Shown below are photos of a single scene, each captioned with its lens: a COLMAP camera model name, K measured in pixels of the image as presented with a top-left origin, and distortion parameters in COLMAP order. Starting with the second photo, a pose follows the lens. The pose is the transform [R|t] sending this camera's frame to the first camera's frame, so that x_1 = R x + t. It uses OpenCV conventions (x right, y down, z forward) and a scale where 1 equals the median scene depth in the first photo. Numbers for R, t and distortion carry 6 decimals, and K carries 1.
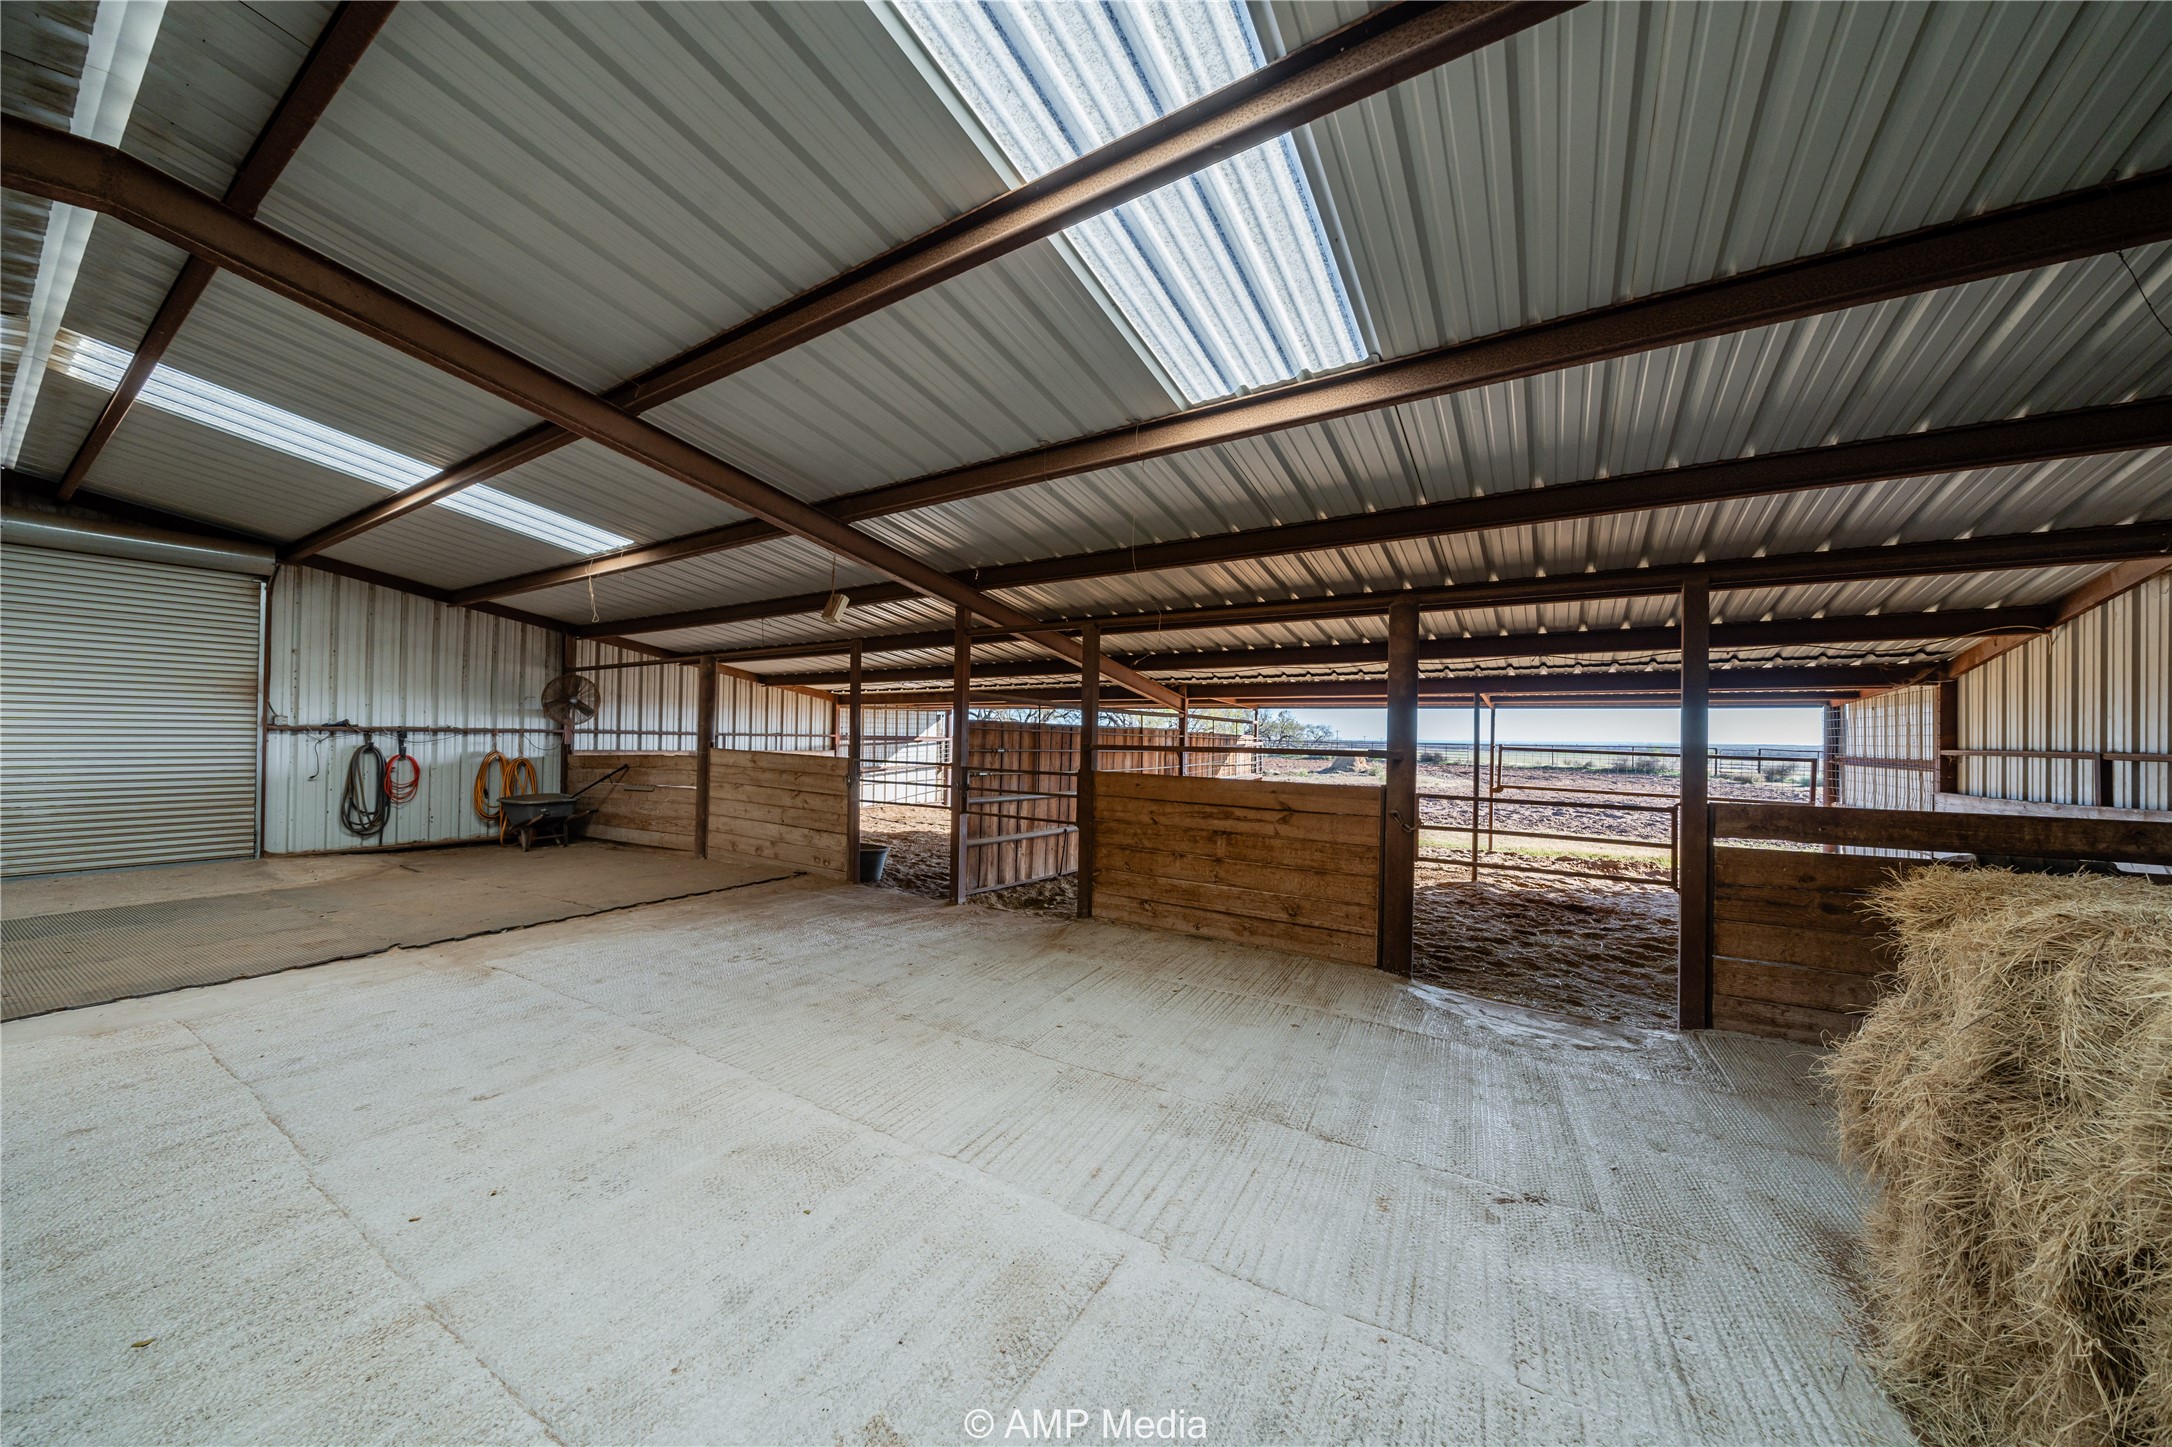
lens RADIAL K [[747.0, 0, 1094.0], [0, 747.0, 723.6], [0, 0, 1]] dist [-0.009090, -0.000026]
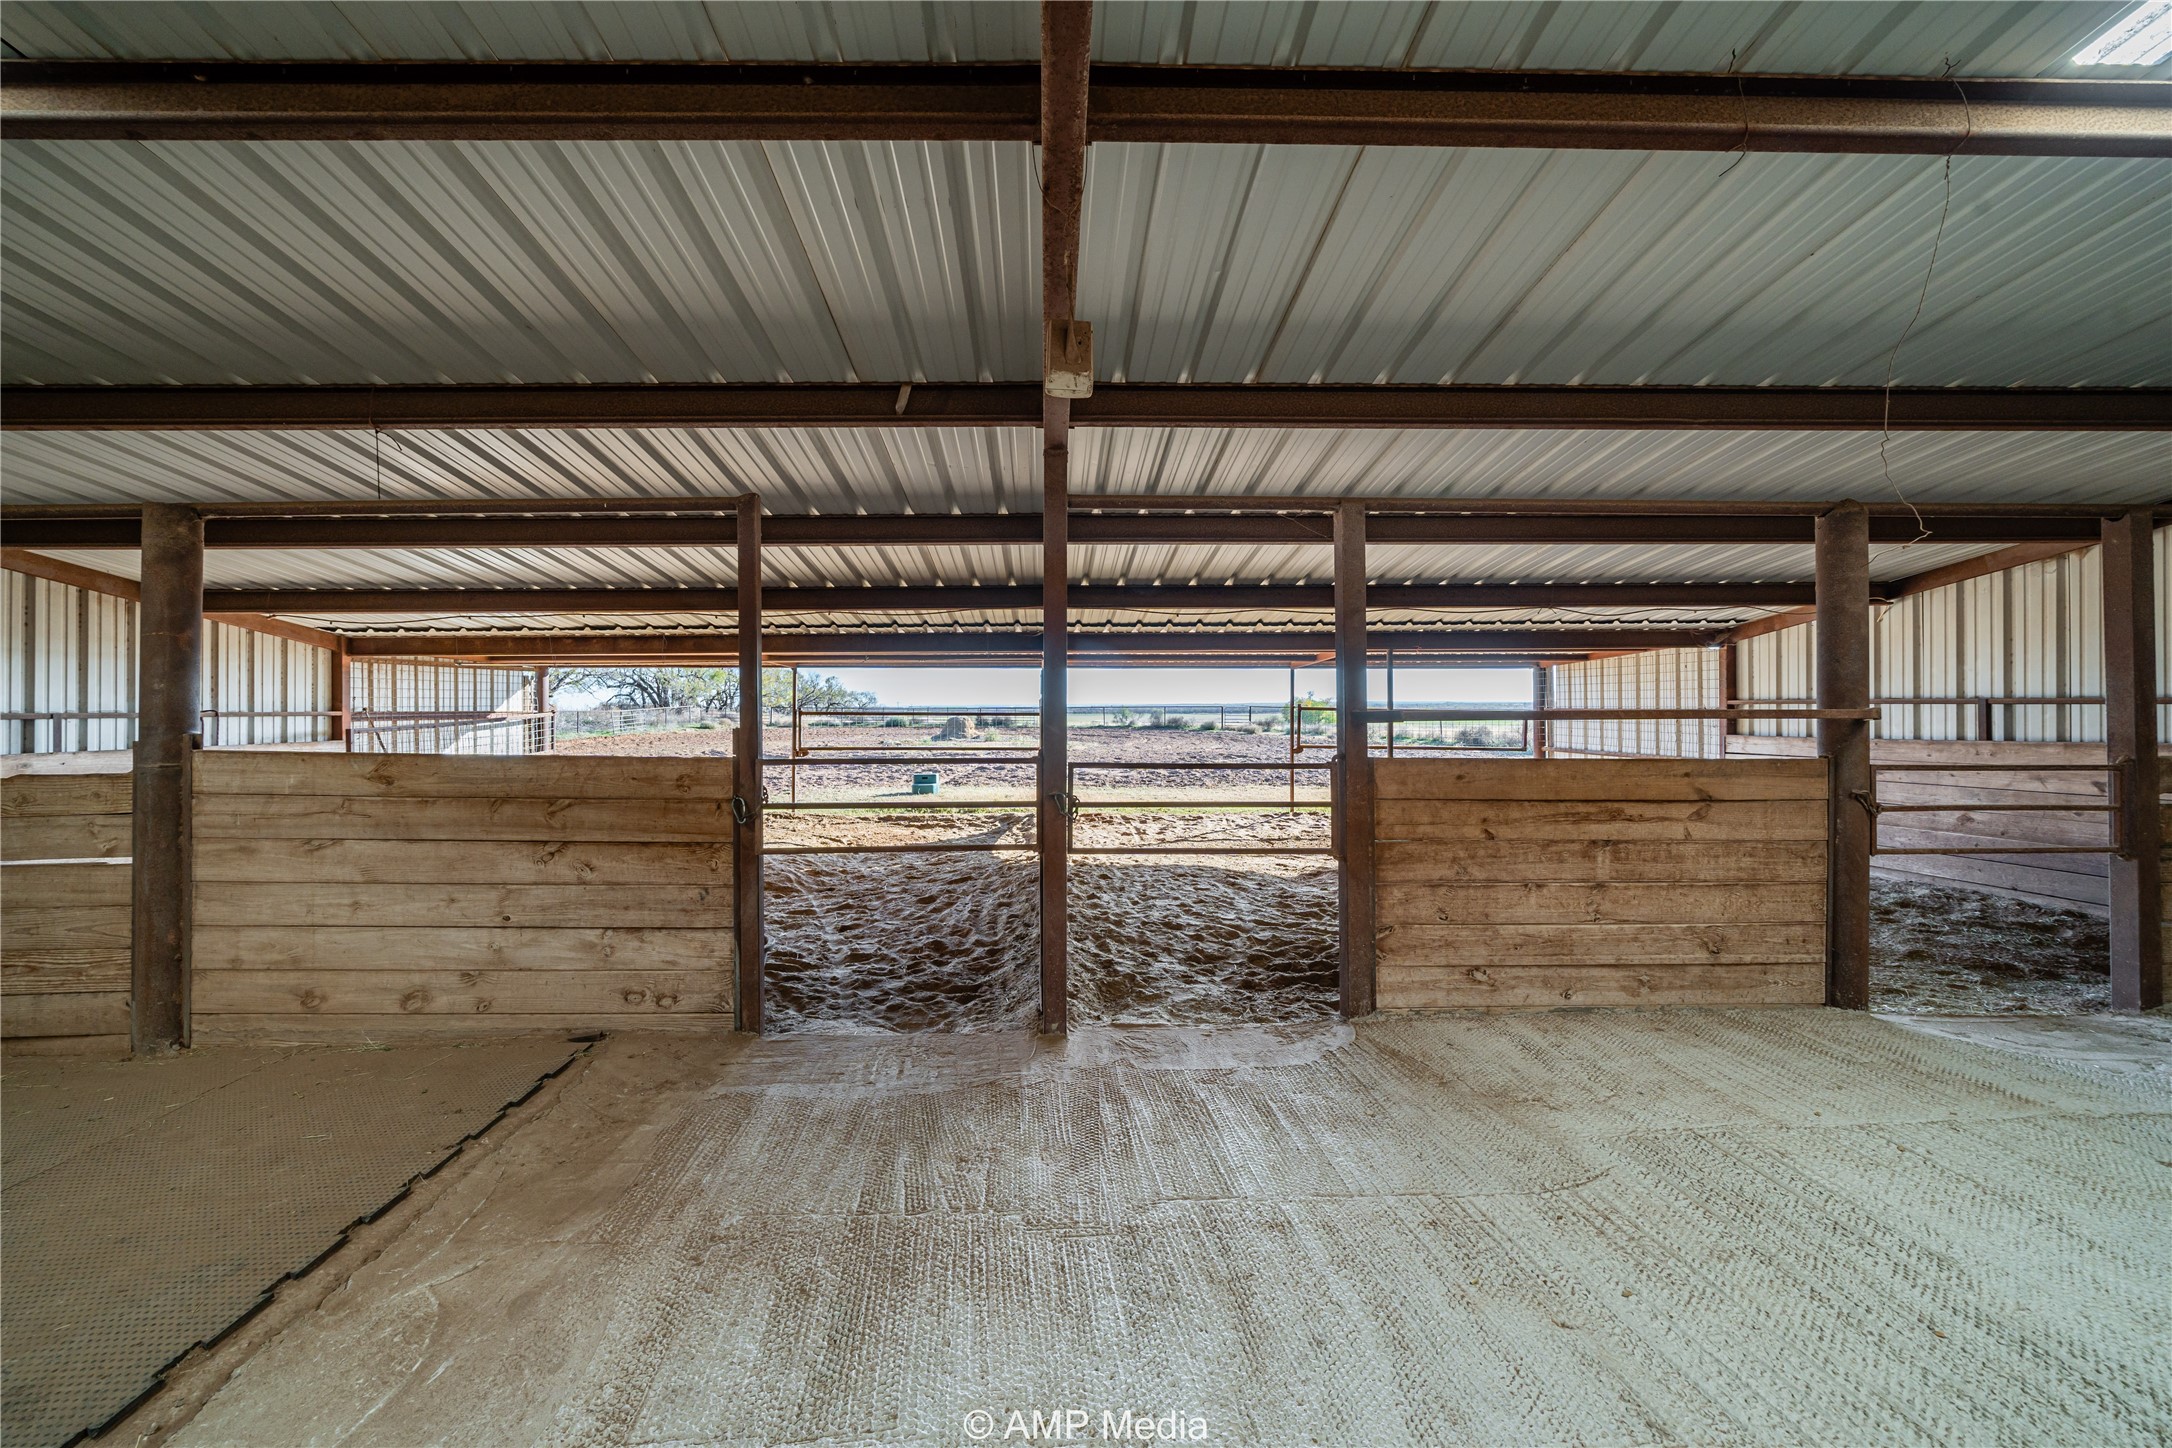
lens RADIAL K [[747.0, 0, 1033.0], [0, 747.0, 701.0], [0, 0, 1]] dist [-0.009090, -0.000026]
pose [[0.832534, -0.015573, 0.553756, -0.559160], [0.008450, 0.999845, 0.015415, 0.008660], [-0.553910, -0.008155, 0.832537, 0.694822]]
